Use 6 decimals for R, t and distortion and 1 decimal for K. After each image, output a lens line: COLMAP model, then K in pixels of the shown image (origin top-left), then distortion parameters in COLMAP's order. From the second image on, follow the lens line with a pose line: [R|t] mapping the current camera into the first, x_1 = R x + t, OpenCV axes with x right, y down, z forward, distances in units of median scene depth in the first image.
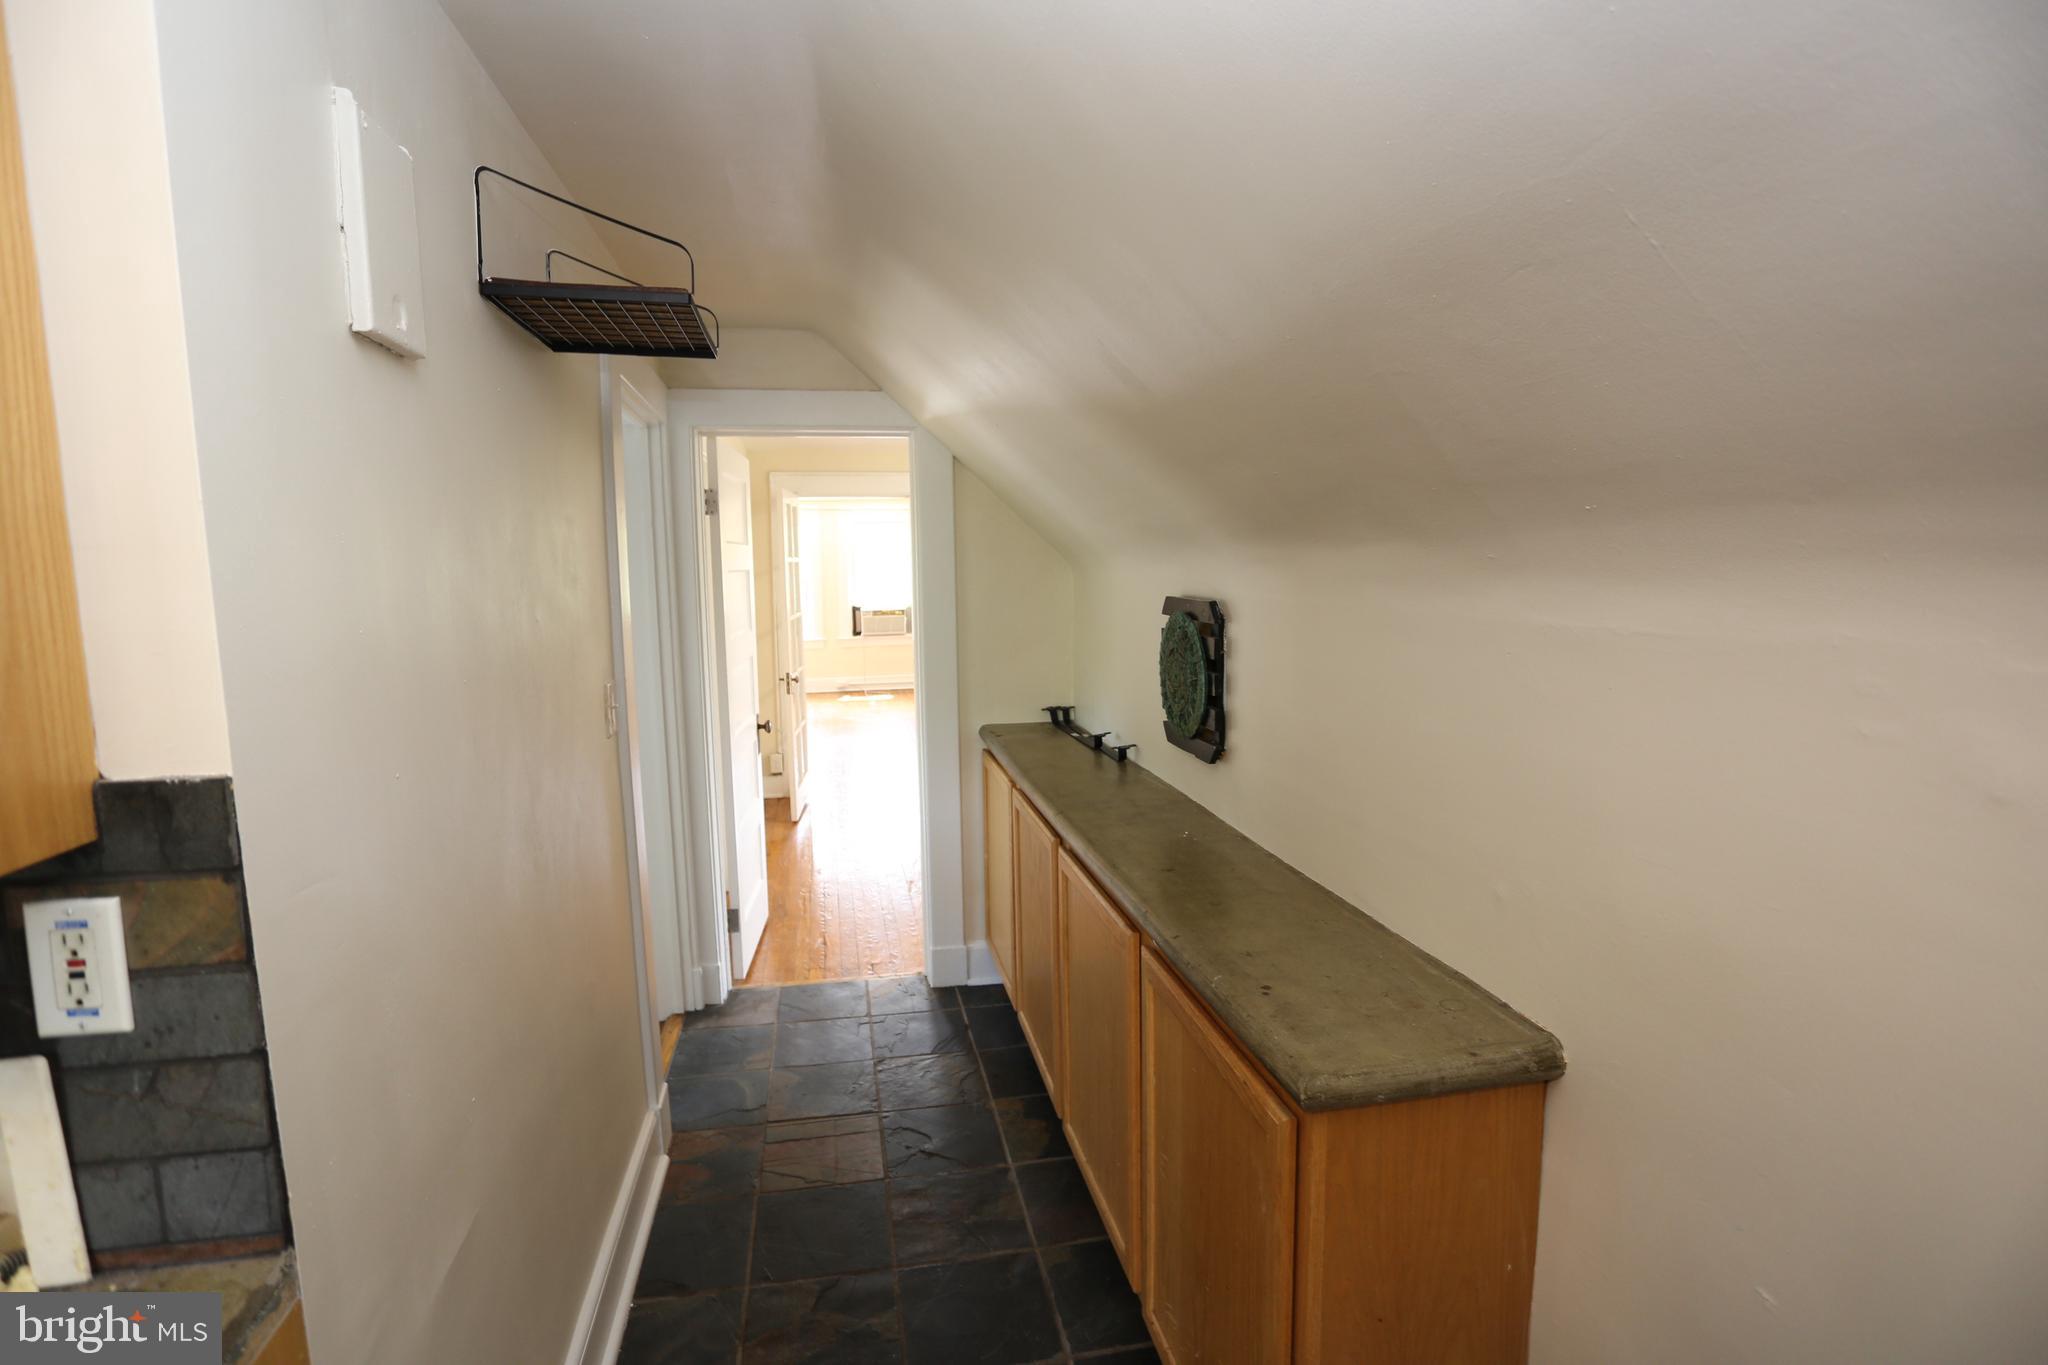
lens RADIAL K [[1014.0, 0, 1023.7], [0, 1014.0, 683.3], [0, 0, 1]] dist [0.000721, 0.002539]
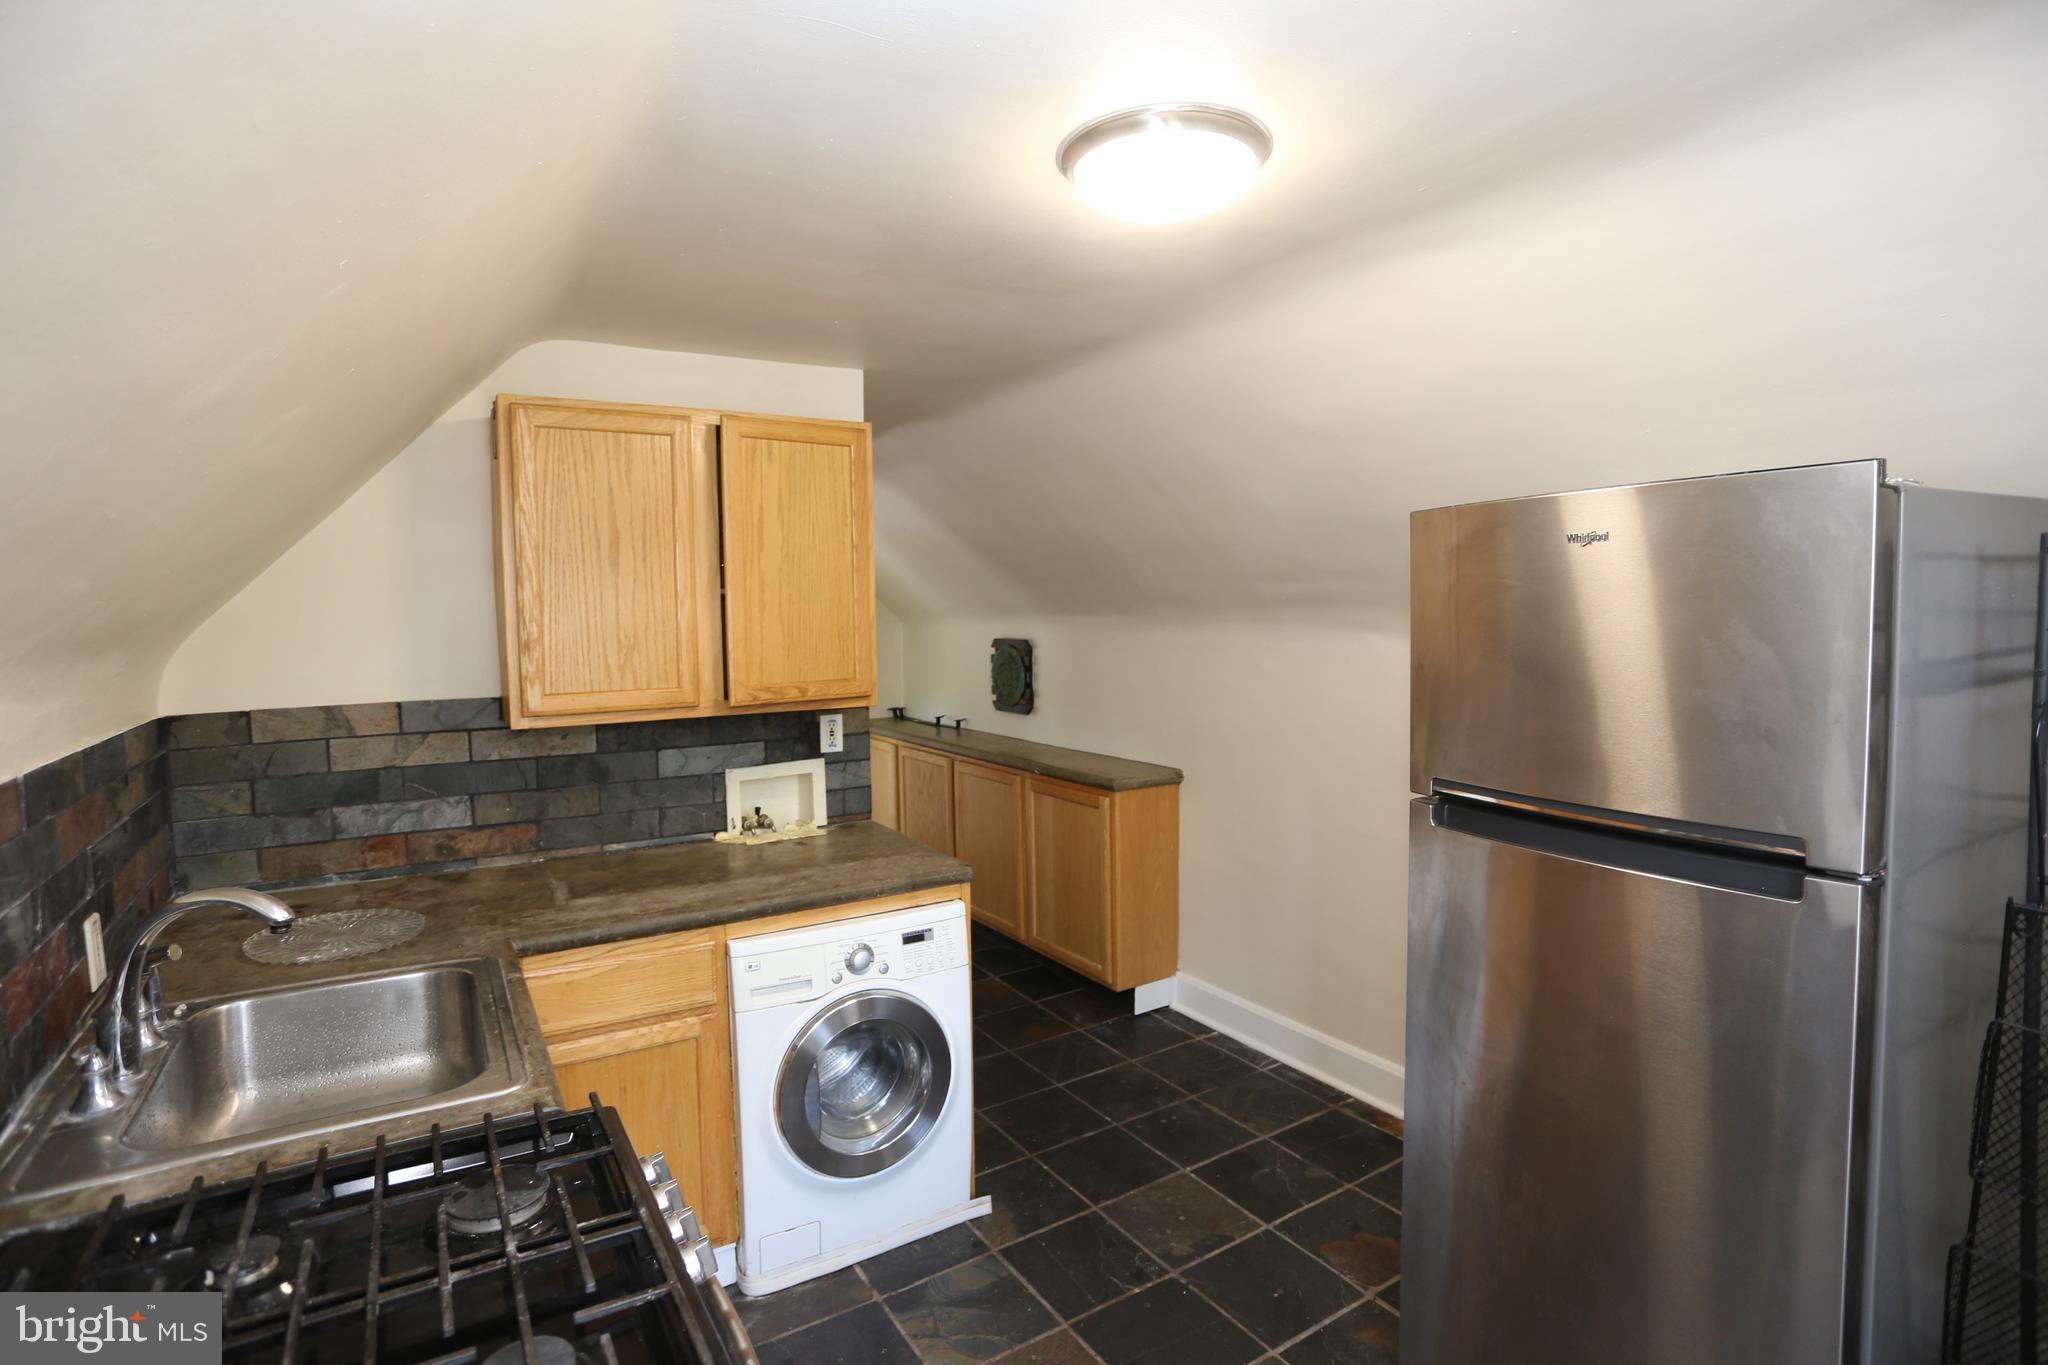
lens RADIAL K [[1014.0, 0, 1020.0], [0, 1014.0, 677.0], [0, 0, 1]] dist [0.000721, 0.002539]
pose [[0.927522, -0.019959, 0.373236, -0.642607], [0.043979, 0.997465, -0.055950, 0.121004], [-0.371173, 0.068309, 0.926048, -1.015474]]
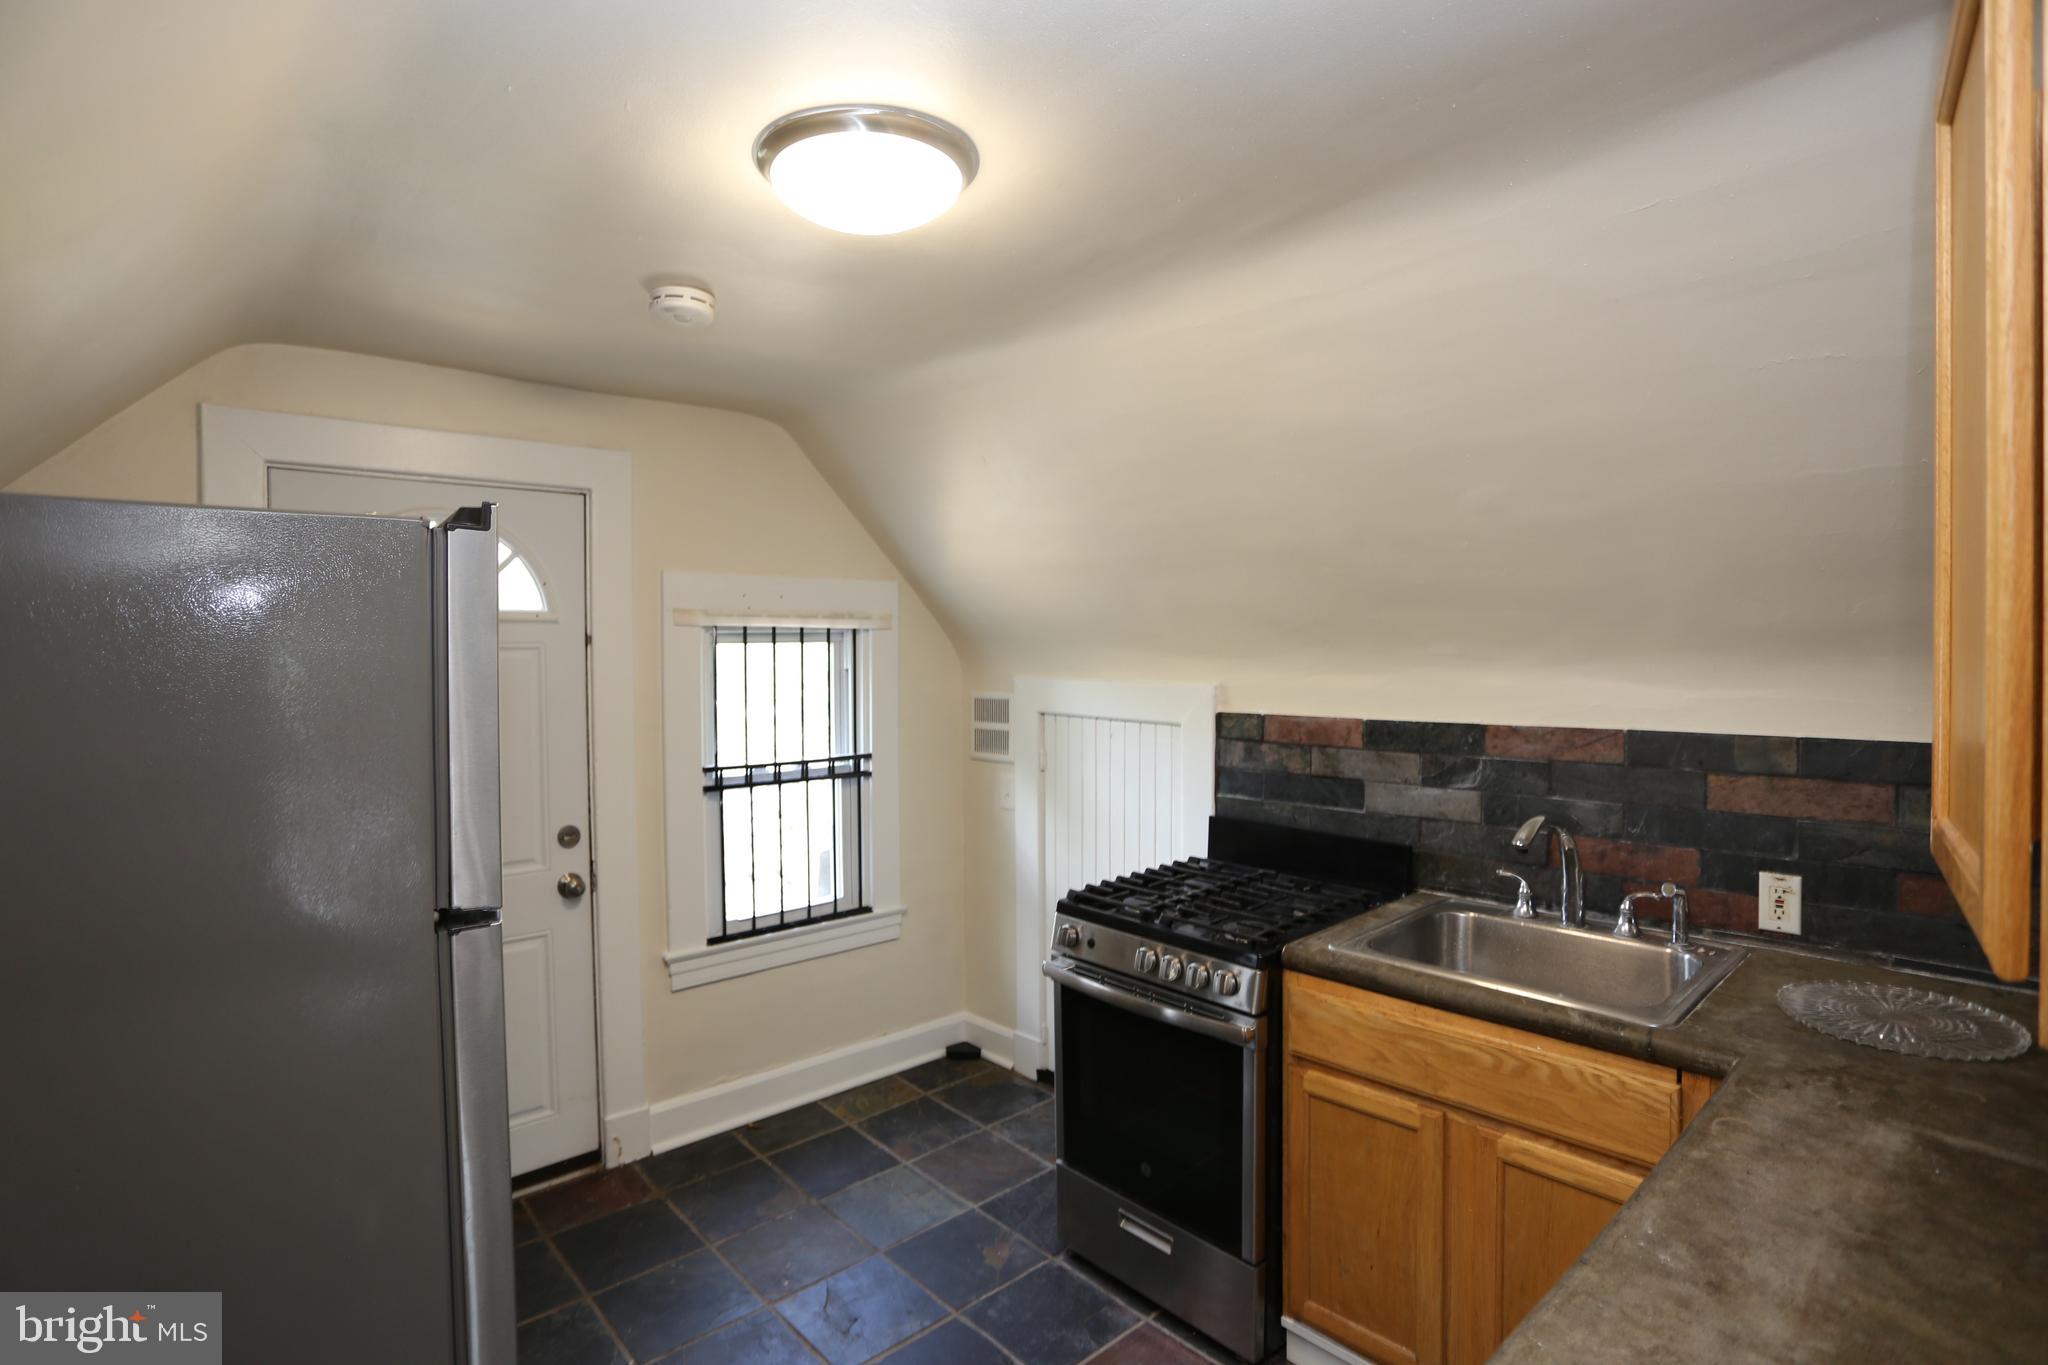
lens RADIAL K [[1014.0, 0, 1026.6], [0, 1014.0, 676.0], [0, 0, 1]] dist [0.000721, 0.002539]
pose [[-0.865739, 0.037957, -0.499055, 0.749720], [-0.034844, 0.990130, 0.135753, -0.239919], [0.499282, 0.134915, -0.855871, 1.732051]]
